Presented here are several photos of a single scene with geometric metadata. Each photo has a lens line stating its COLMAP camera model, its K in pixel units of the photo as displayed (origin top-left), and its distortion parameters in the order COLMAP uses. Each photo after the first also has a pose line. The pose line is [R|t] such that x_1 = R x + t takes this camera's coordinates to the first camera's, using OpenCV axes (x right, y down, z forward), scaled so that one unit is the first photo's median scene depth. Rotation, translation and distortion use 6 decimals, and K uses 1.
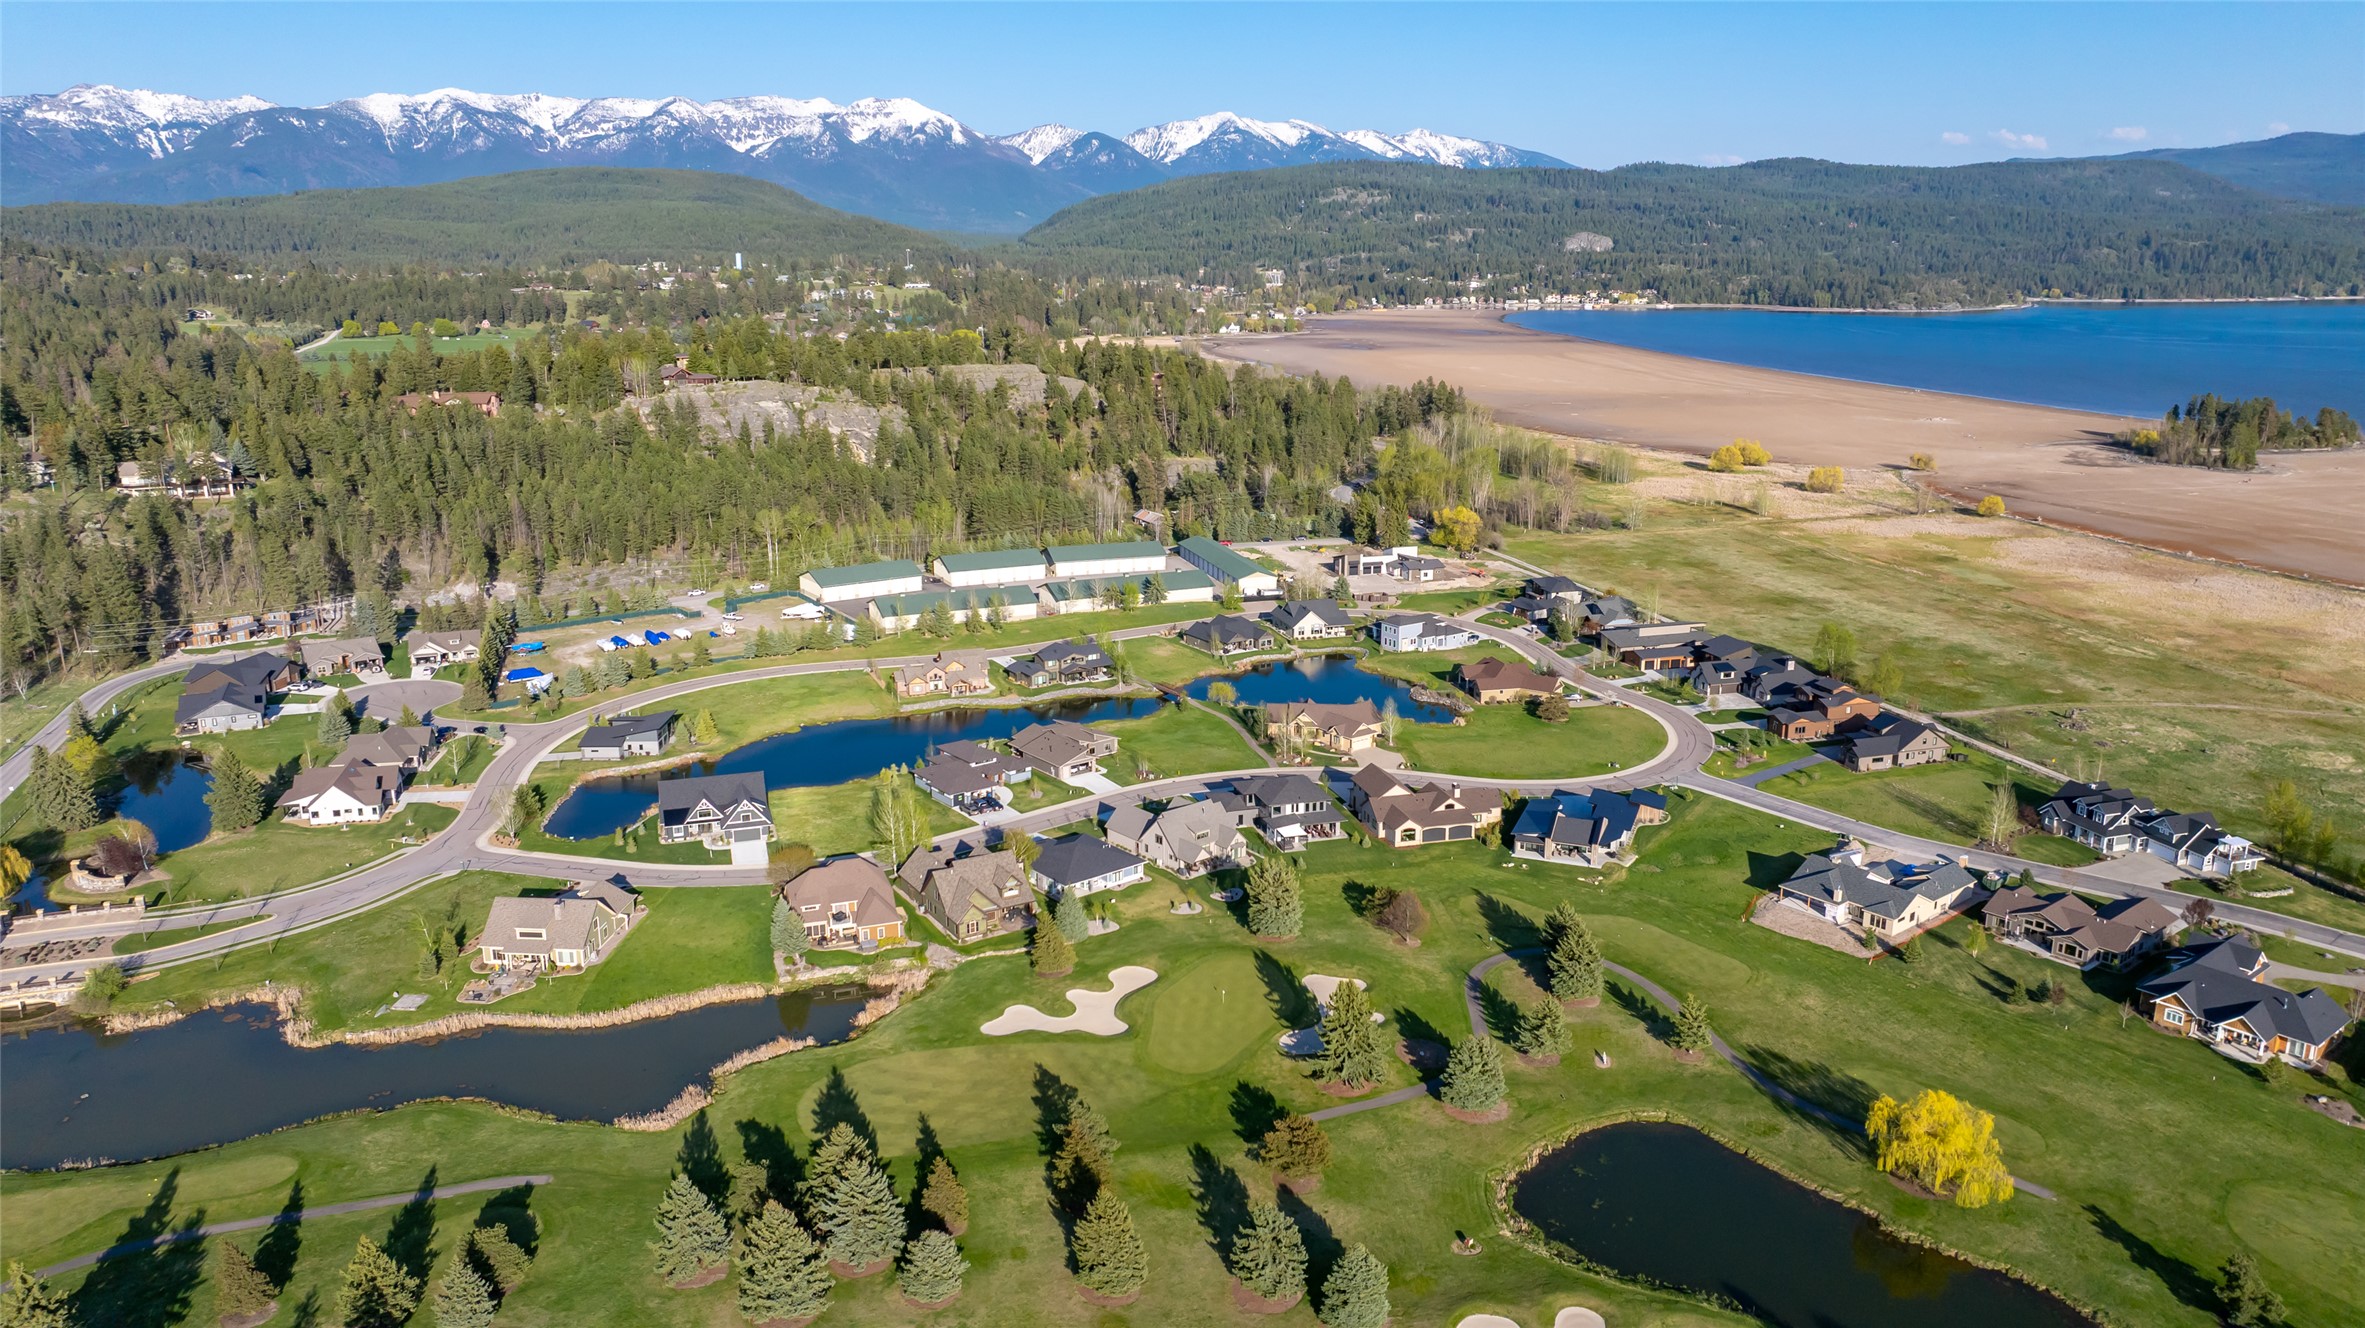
lens RADIAL K [[1661.9, 0, 1186.8], [0, 1661.9, 669.0], [0, 0, 1]] dist [-0.041568, 0.046484]
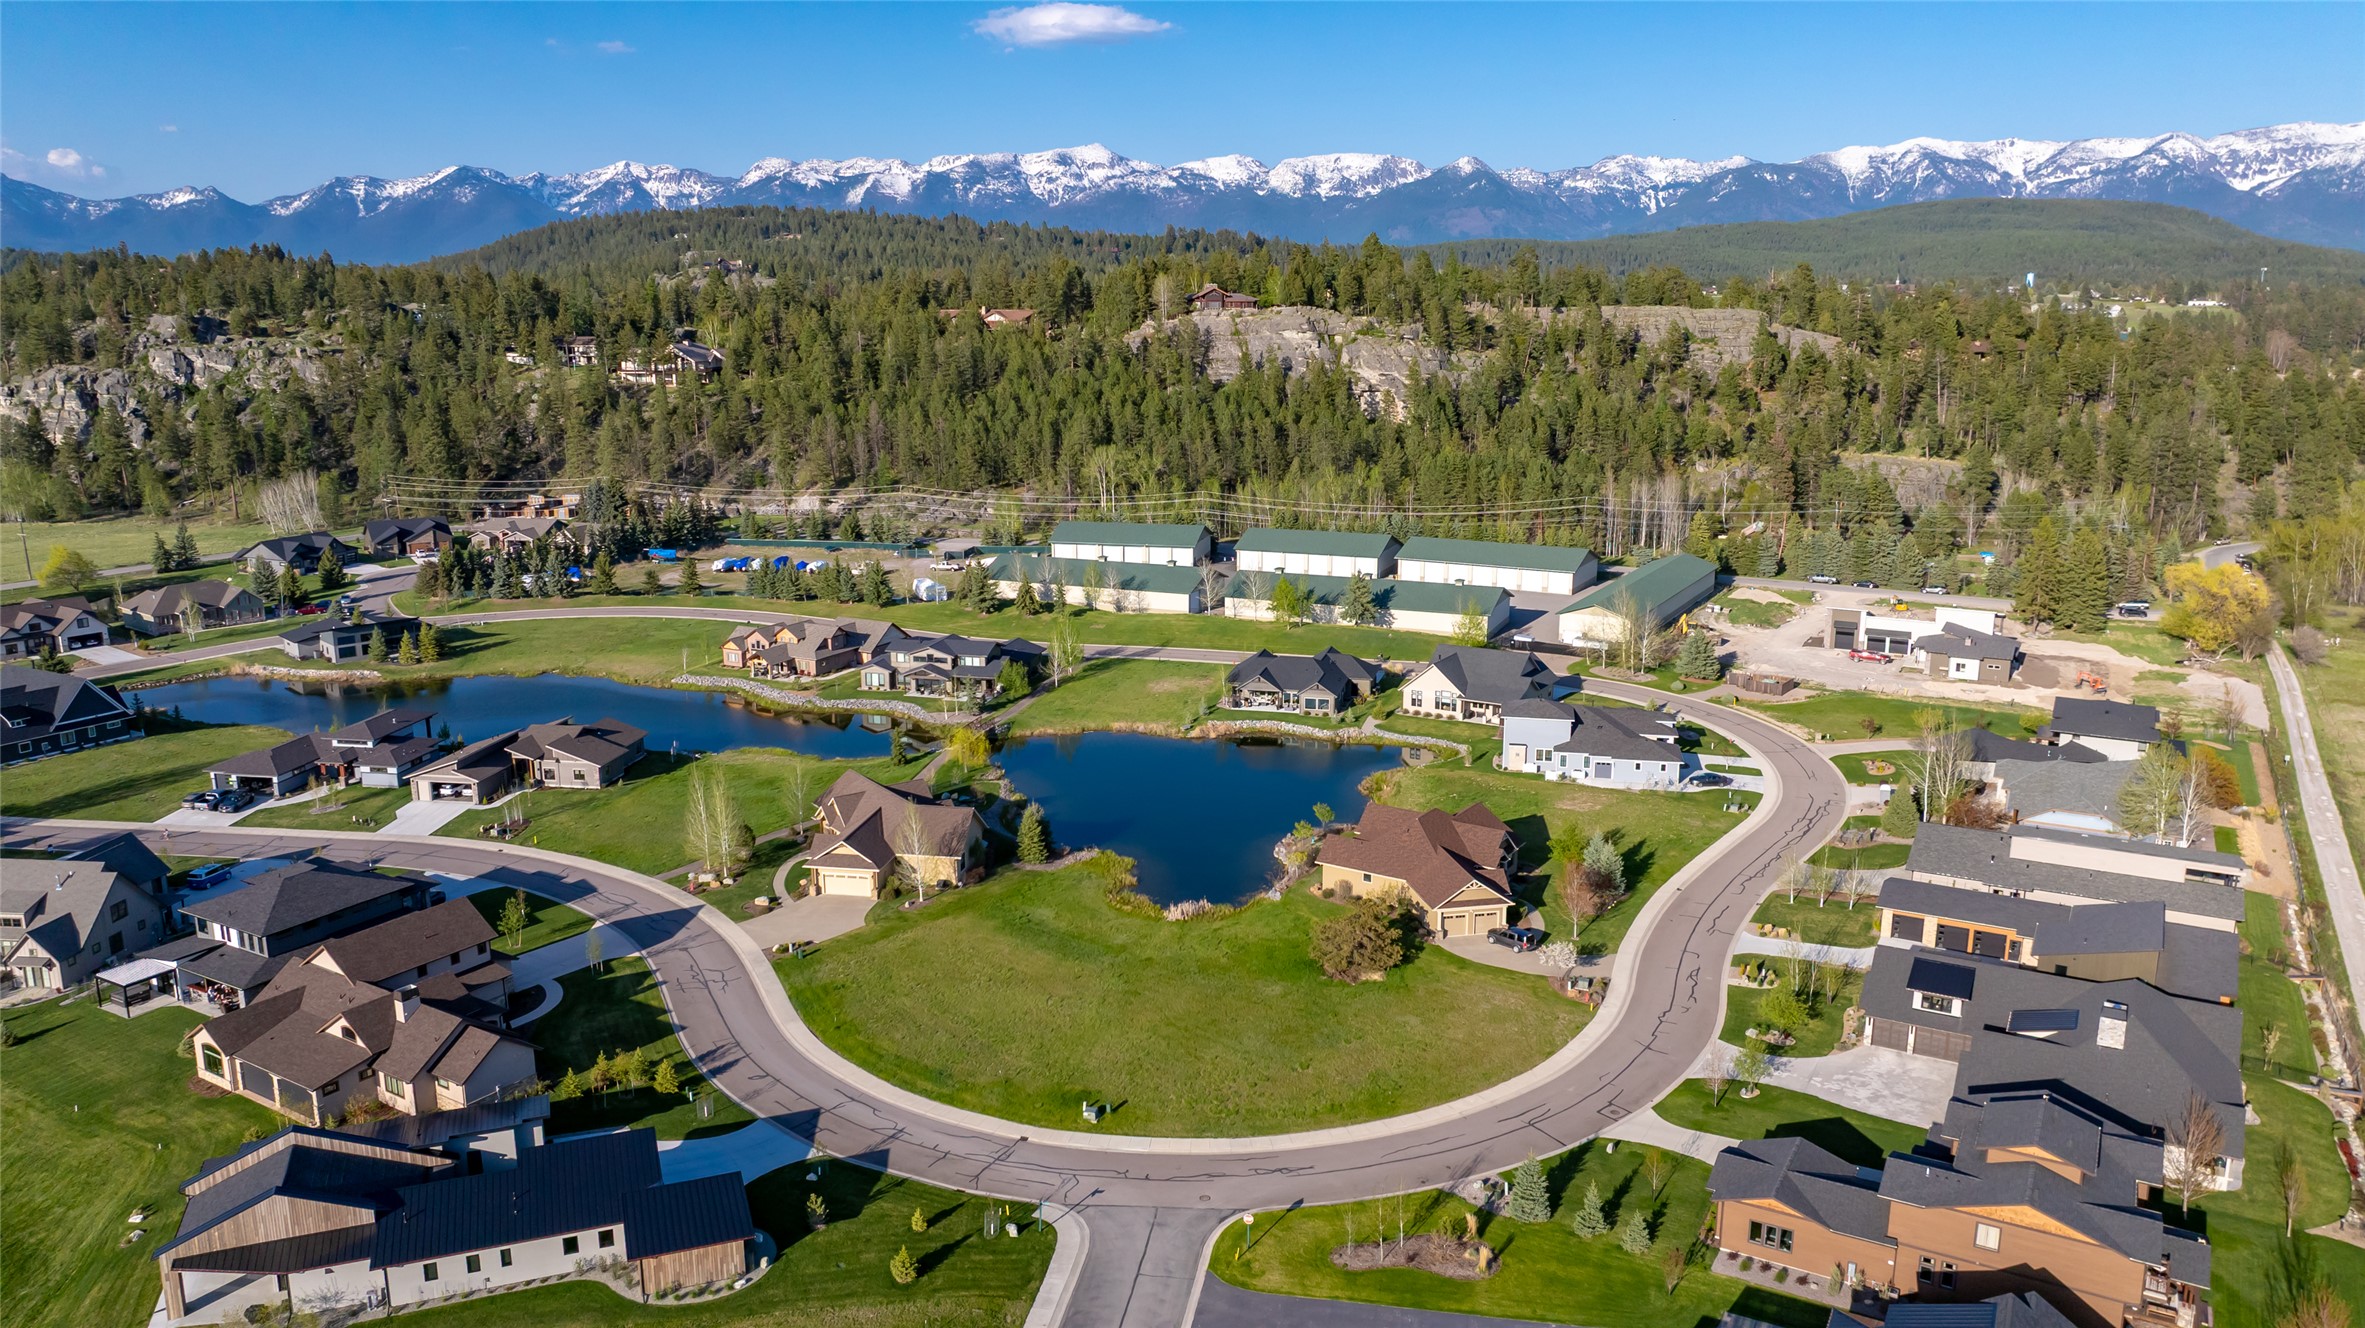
lens RADIAL K [[1660.2, 0, 1189.5], [0, 1660.2, 668.2], [0, 0, 1]] dist [-0.019143, 0.001860]
pose [[0.682709, 0.161418, -0.712638, 0.071294], [-0.184451, 0.981780, 0.045676, -0.007827], [0.707026, 0.100264, 0.700044, 0.104774]]
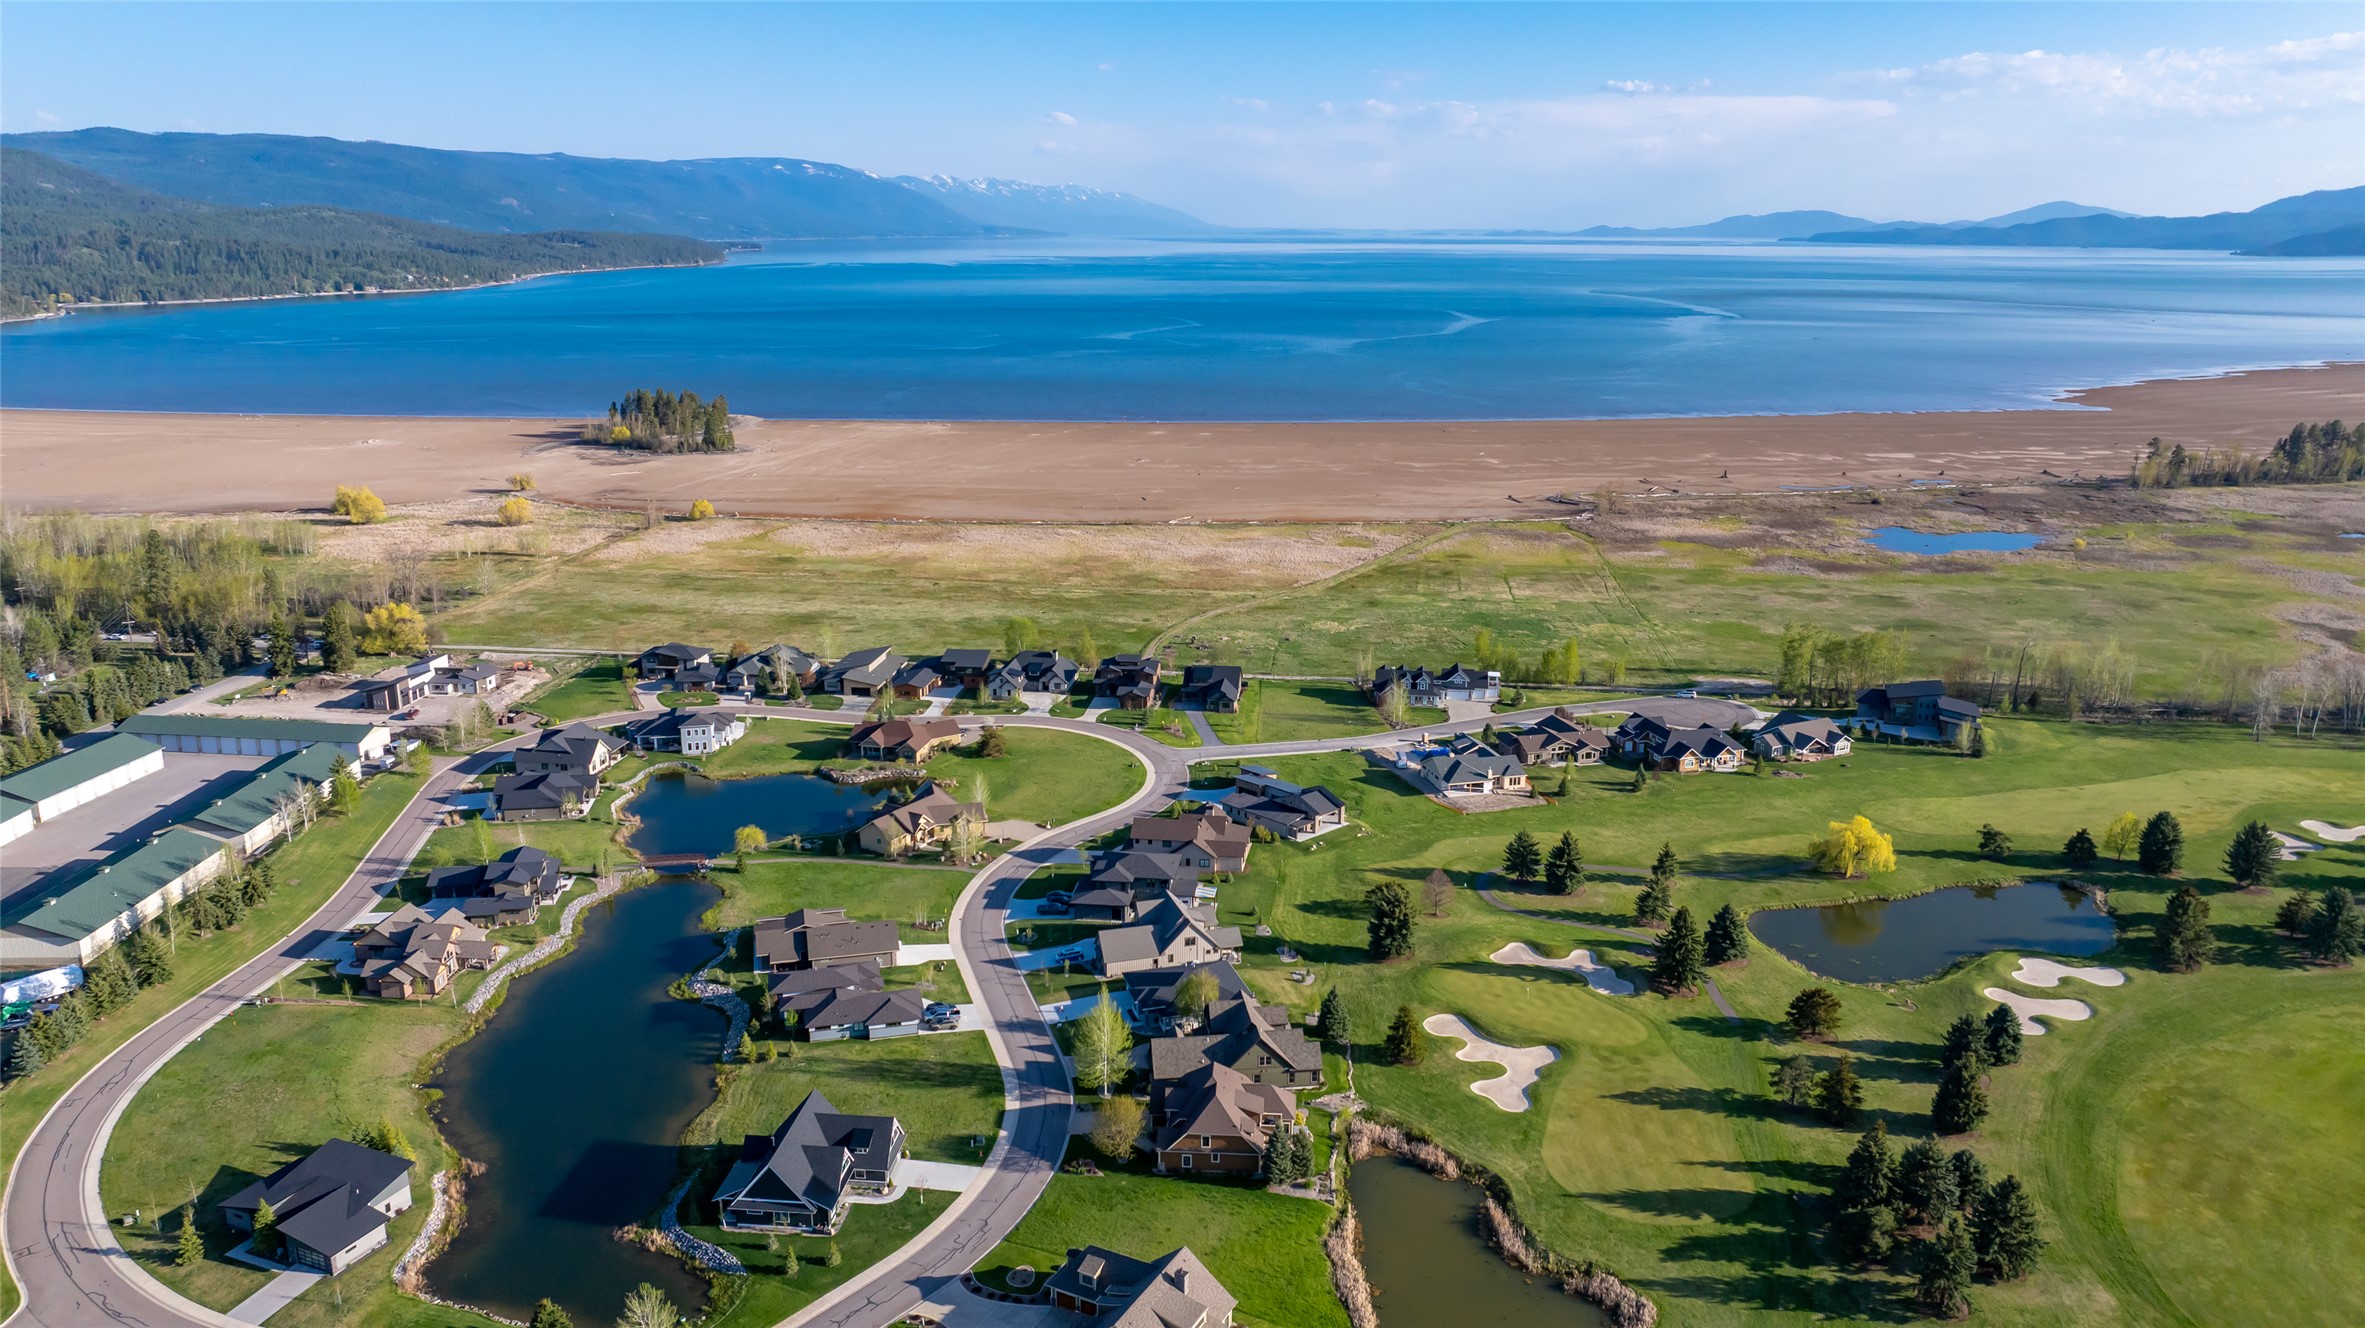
lens RADIAL K [[1664.7, 0, 1191.2], [0, 1664.7, 654.2], [0, 0, 1]] dist [-0.009344, -0.030832]
pose [[0.404449, -0.228128, 0.885652, -0.097918], [0.231857, 0.962330, 0.141997, -0.022898], [-0.884683, 0.147915, 0.442106, 0.063731]]
